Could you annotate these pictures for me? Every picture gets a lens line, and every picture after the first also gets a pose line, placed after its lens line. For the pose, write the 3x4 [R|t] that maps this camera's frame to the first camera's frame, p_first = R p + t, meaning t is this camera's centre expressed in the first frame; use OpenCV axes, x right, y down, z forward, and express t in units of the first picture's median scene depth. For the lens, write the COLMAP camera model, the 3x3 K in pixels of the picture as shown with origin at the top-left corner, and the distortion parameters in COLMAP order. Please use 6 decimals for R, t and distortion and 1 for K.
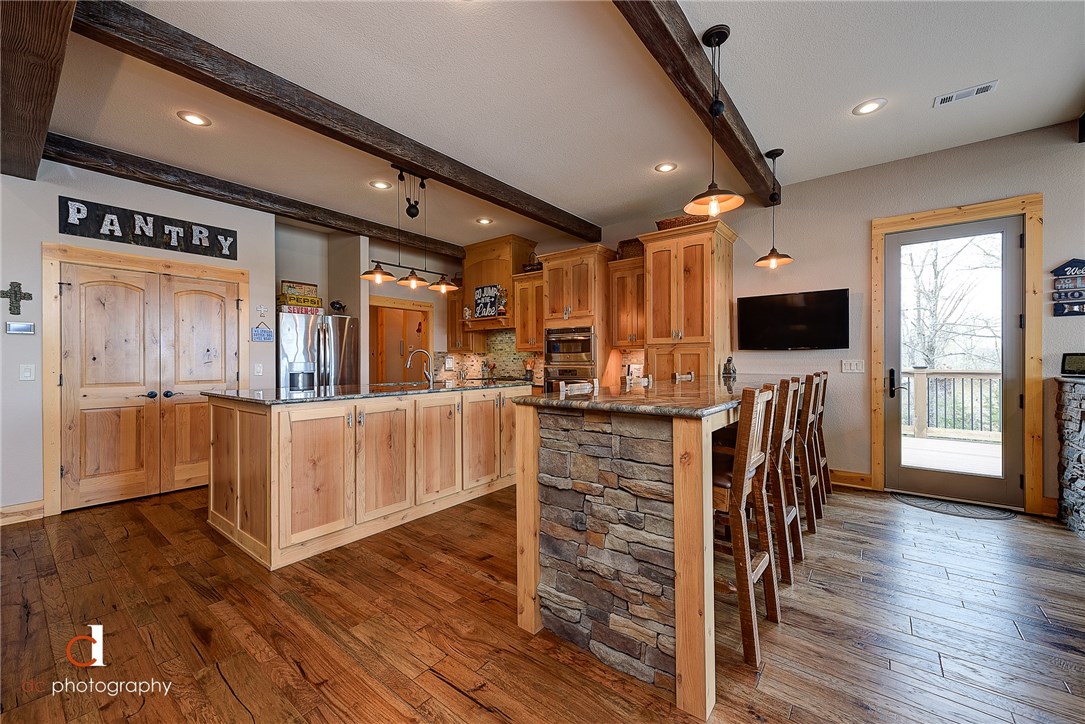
lens RADIAL K [[423.9, 0, 539.9], [0, 423.9, 359.5], [0, 0, 1]] dist [0.008565, -0.002157]
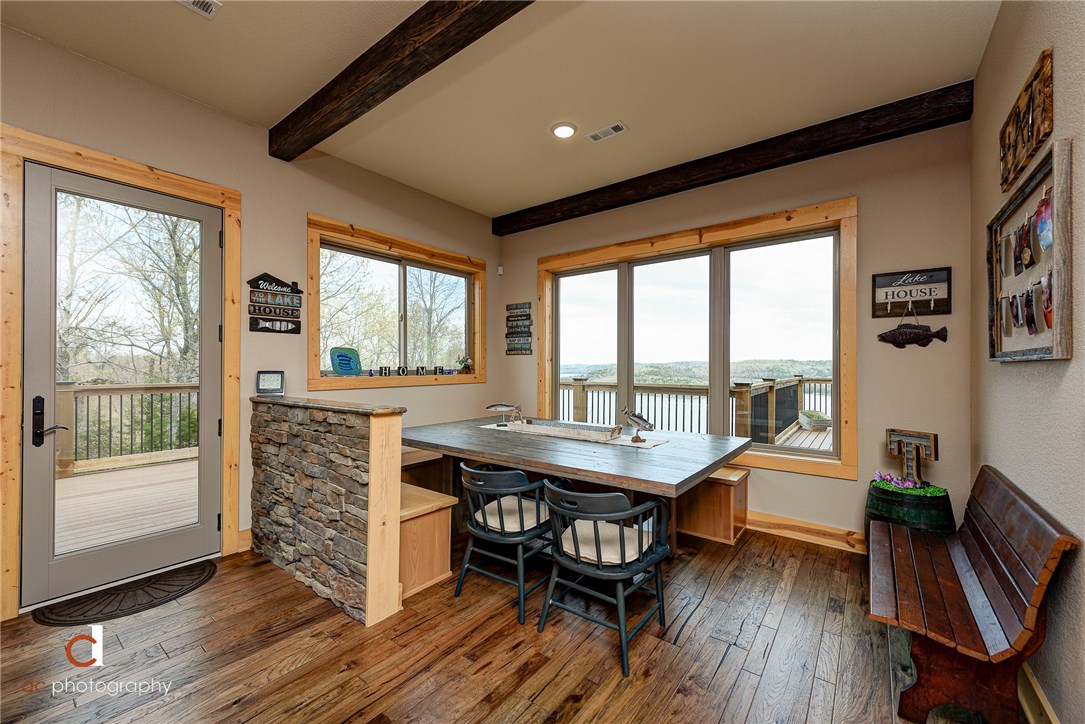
lens RADIAL K [[423.9, 0, 542.1], [0, 423.9, 365.9], [0, 0, 1]] dist [0.008565, -0.002157]
pose [[-0.022035, 0.002583, 0.999754, 0.276497], [-0.002183, 0.999994, -0.002632, -0.025243], [-0.999755, -0.002241, -0.022029, 0.393834]]
